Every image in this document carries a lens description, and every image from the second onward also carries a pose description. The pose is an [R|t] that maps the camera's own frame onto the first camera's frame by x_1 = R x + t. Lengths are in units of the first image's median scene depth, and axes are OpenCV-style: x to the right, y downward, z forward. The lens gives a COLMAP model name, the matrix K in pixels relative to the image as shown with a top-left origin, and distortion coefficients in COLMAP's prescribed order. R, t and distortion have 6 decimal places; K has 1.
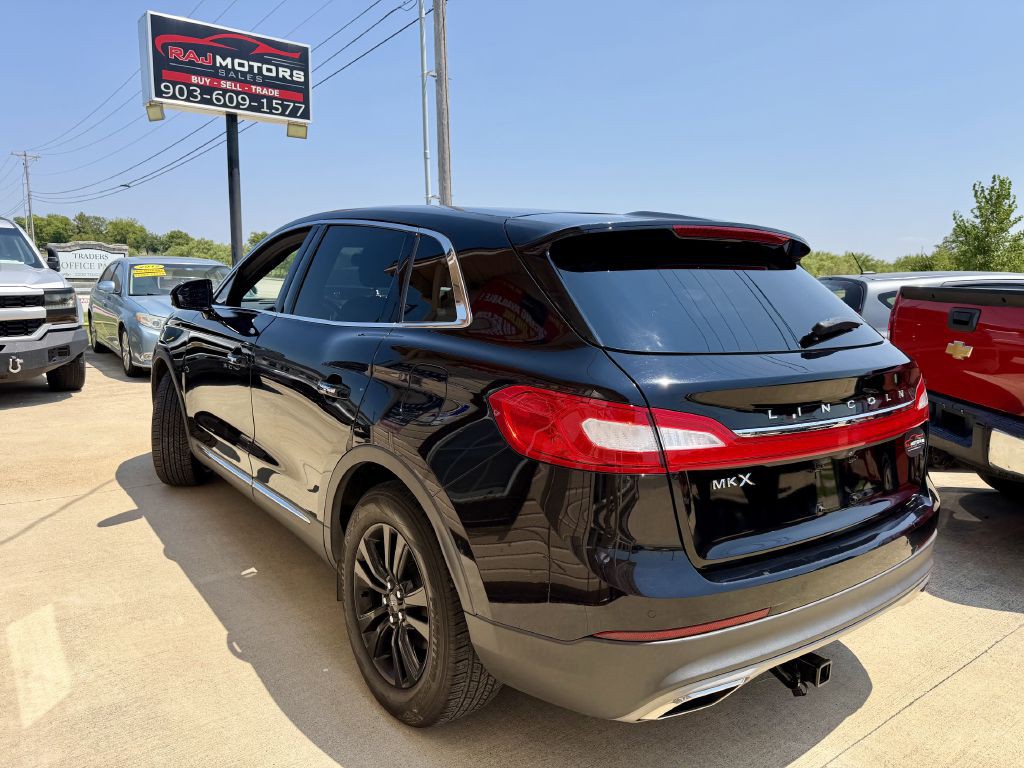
lens RADIAL K [[723.7, 0, 505.3], [0, 723.7, 380.7], [0, 0, 1]] dist [0.025681, -0.033456]
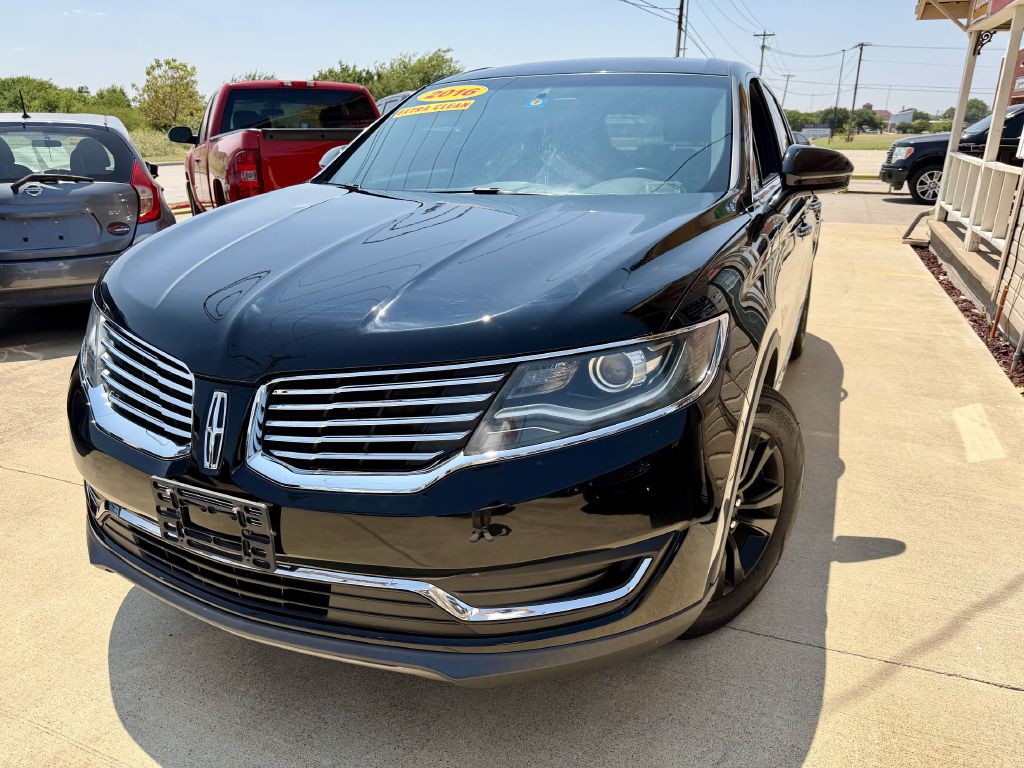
lens RADIAL K [[731.8, 0, 507.1], [0, 731.8, 379.1], [0, 0, 1]] dist [0.006783, -0.006897]
pose [[-0.487320, -0.297972, 0.820812, -0.290503], [0.126644, 0.905924, 0.404059, -0.080645], [-0.863991, 0.300857, -0.403738, 0.505592]]
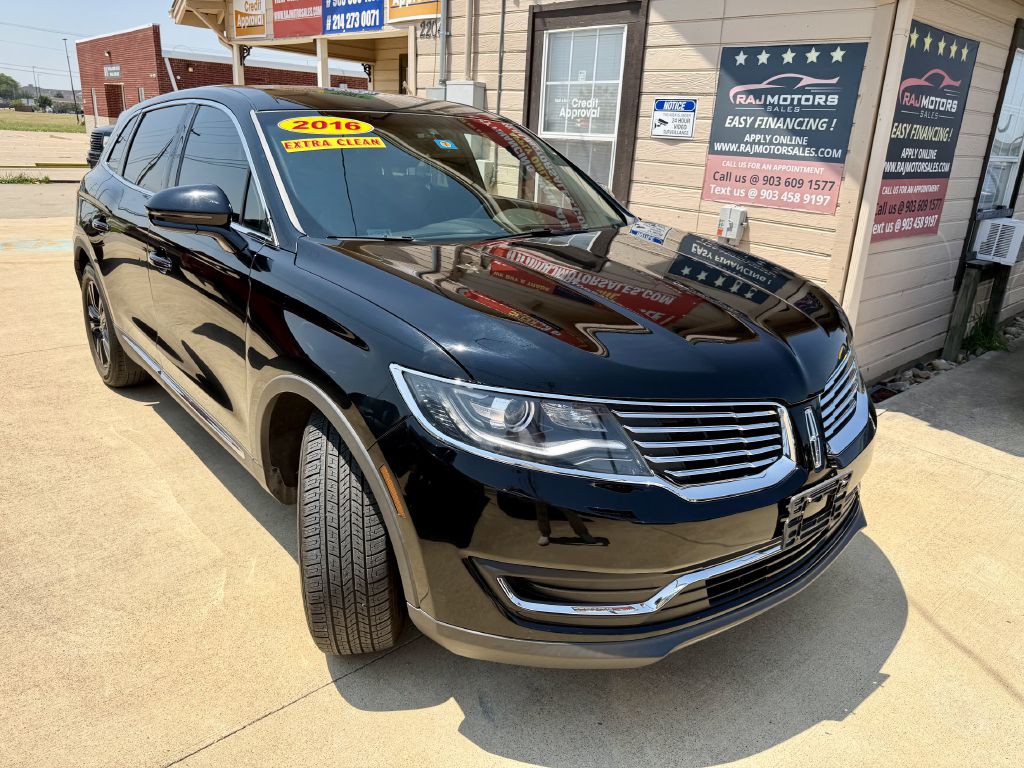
lens RADIAL K [[727.4, 0, 512.0], [0, 727.4, 378.8], [0, 0, 1]] dist [0.033840, -0.042136]
pose [[-0.995236, -0.047017, -0.085406, -0.074521], [-0.081130, 0.885188, 0.458105, -0.111510], [0.054062, 0.462852, -0.884786, 0.641974]]
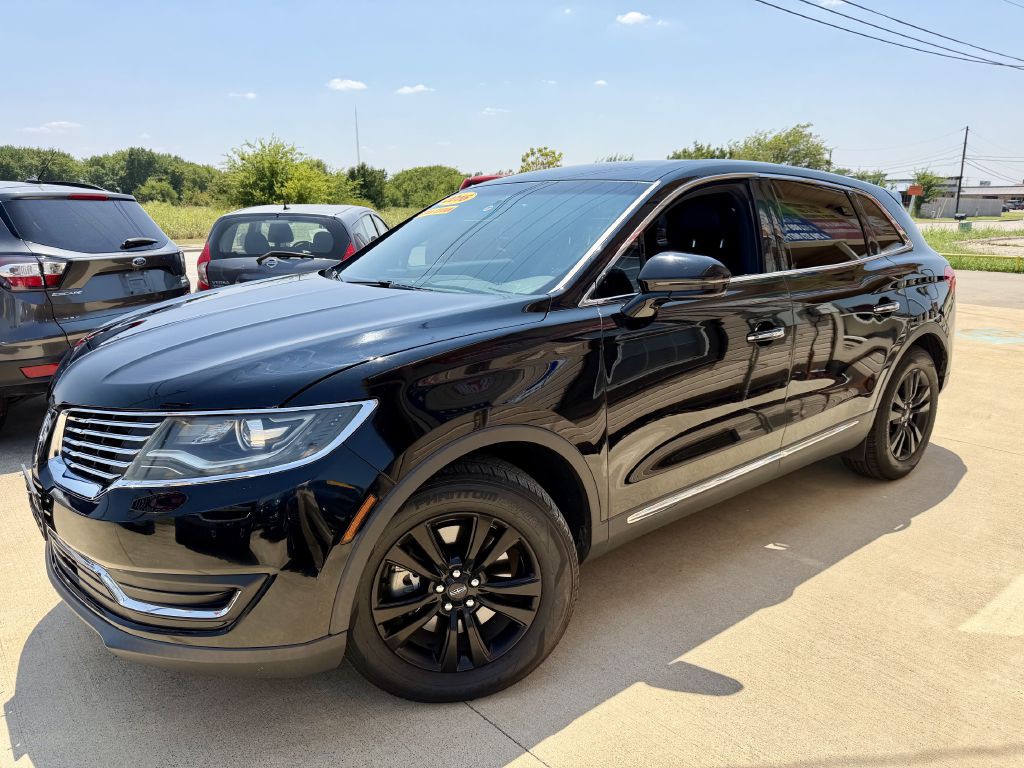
lens RADIAL K [[727.4, 0, 512.0], [0, 727.4, 378.8], [0, 0, 1]] dist [0.033840, -0.042136]
pose [[-0.046438, -0.246688, 0.967982, -0.349245], [0.159465, 0.954770, 0.250971, -0.070115], [-0.986111, 0.166013, -0.004999, 0.378013]]
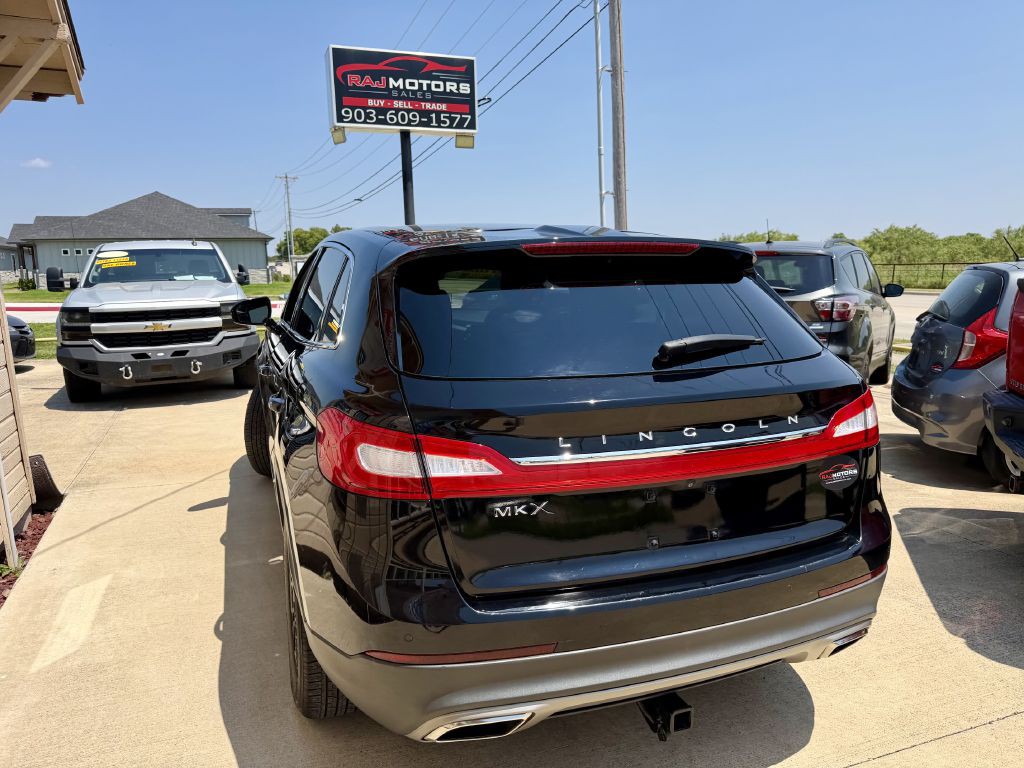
lens RADIAL K [[724.7, 0, 512.0], [0, 724.7, 384.0], [0, 0, 1]] dist [0.031761, -0.037288]
pose [[0.957637, 0.007873, -0.287871, 0.091674], [-0.004239, 0.999903, 0.013246, -0.007029], [0.287947, -0.011464, 0.957578, 0.009309]]
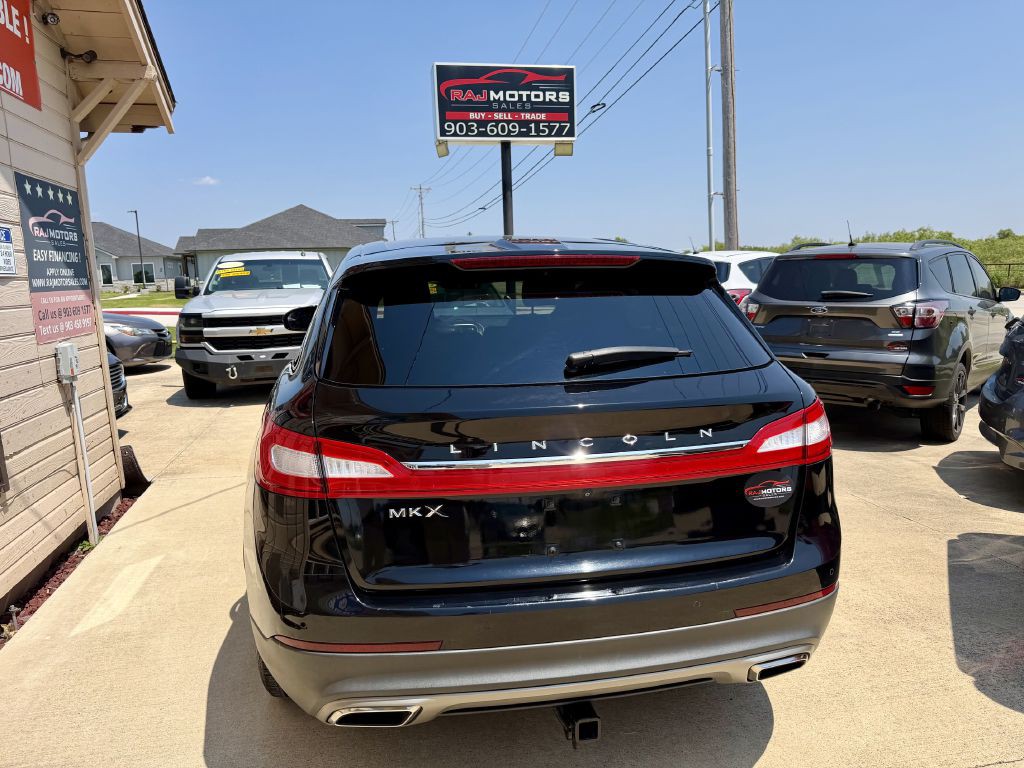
lens RADIAL K [[720.2, 0, 513.7], [0, 720.2, 376.8], [0, 0, 1]] dist [0.051644, -0.054391]
pose [[0.893563, 0.017655, -0.448590, 0.141434], [-0.019360, 0.999812, 0.000785, -0.009079], [0.448520, 0.007983, 0.893737, 0.021724]]
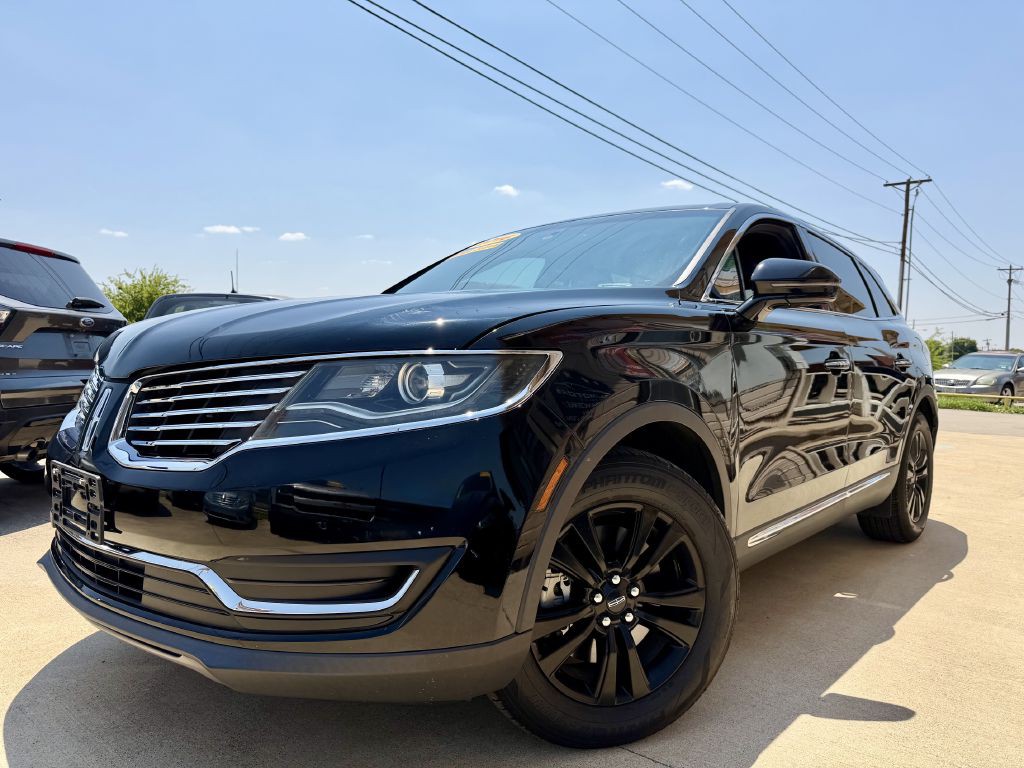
lens RADIAL K [[724.7, 0, 512.0], [0, 724.7, 384.0], [0, 0, 1]] dist [0.031761, -0.037288]
pose [[-0.210820, -0.061217, 0.975606, -0.327541], [0.122522, 0.988512, 0.088503, -0.037059], [-0.969816, 0.138191, -0.200898, 0.446464]]
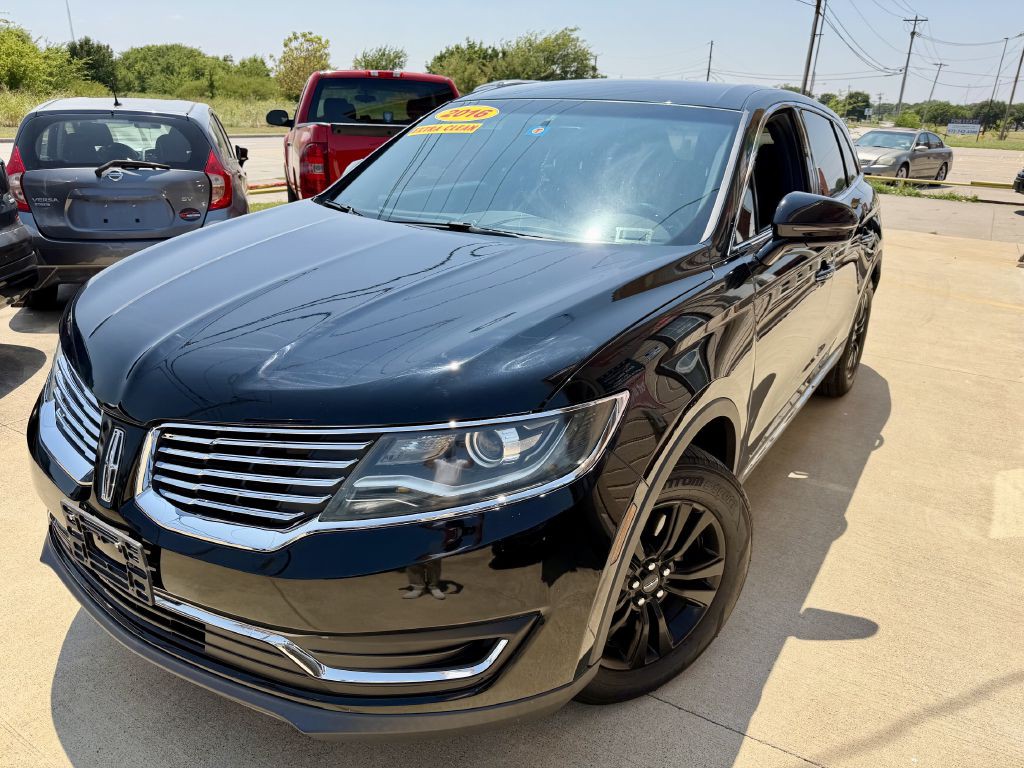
lens RADIAL K [[727.4, 0, 512.0], [0, 727.4, 378.8], [0, 0, 1]] dist [0.033840, -0.042136]
pose [[-0.346316, -0.355556, 0.868127, -0.300733], [0.104624, 0.904981, 0.412387, -0.089935], [-0.932265, 0.233643, -0.276210, 0.465049]]
